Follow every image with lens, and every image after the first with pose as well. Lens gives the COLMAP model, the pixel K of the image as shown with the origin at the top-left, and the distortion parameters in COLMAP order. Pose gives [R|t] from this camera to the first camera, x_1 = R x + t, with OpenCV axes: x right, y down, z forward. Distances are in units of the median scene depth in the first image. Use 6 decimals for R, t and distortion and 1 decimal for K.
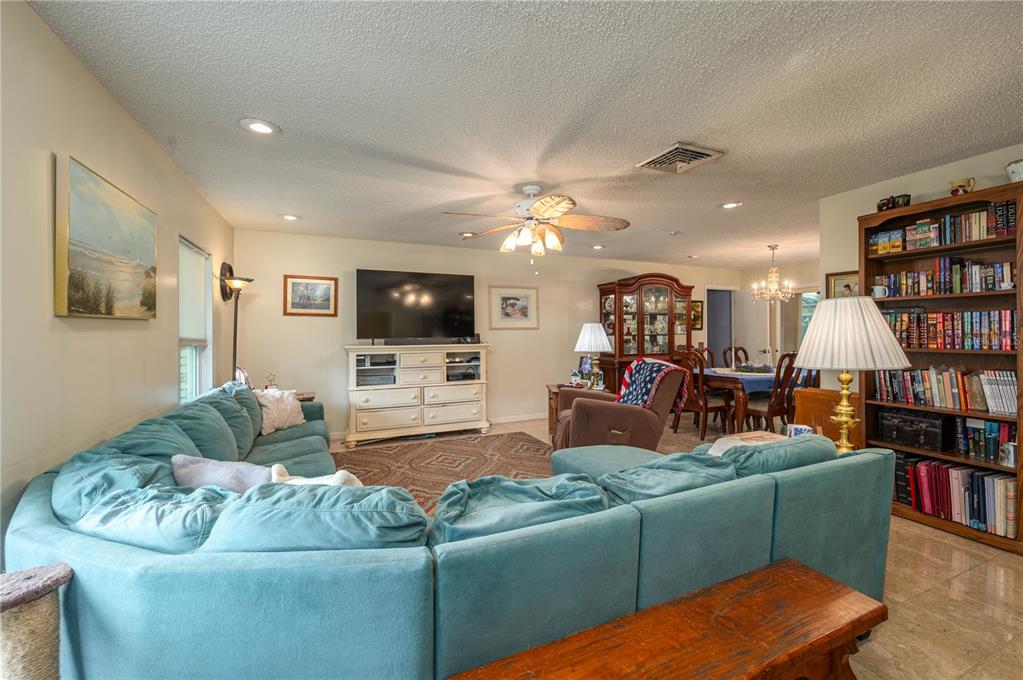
lens RADIAL K [[414.5, 0, 505.8], [0, 414.5, 334.0], [0, 0, 1]] dist [-0.000844, 0.000020]
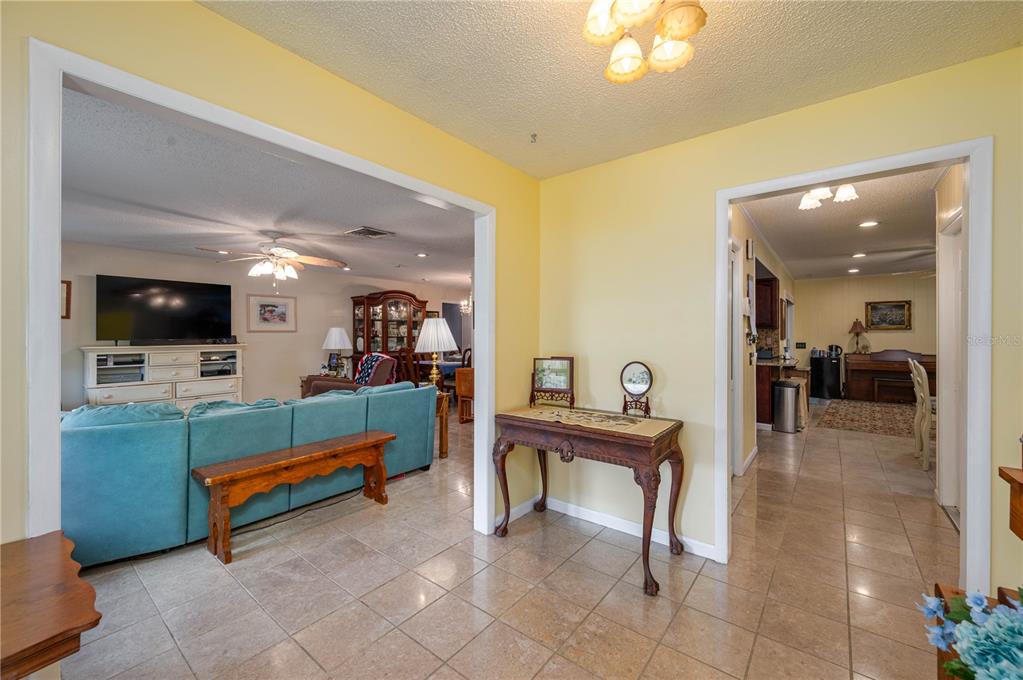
lens RADIAL K [[414.5, 0, 516.3], [0, 414.5, 334.0], [0, 0, 1]] dist [-0.000844, 0.000020]
pose [[0.876678, 0.003100, 0.481067, 0.072459], [-0.000268, 0.999982, -0.005956, 0.001393], [-0.481077, 0.005093, 0.876664, -0.435997]]
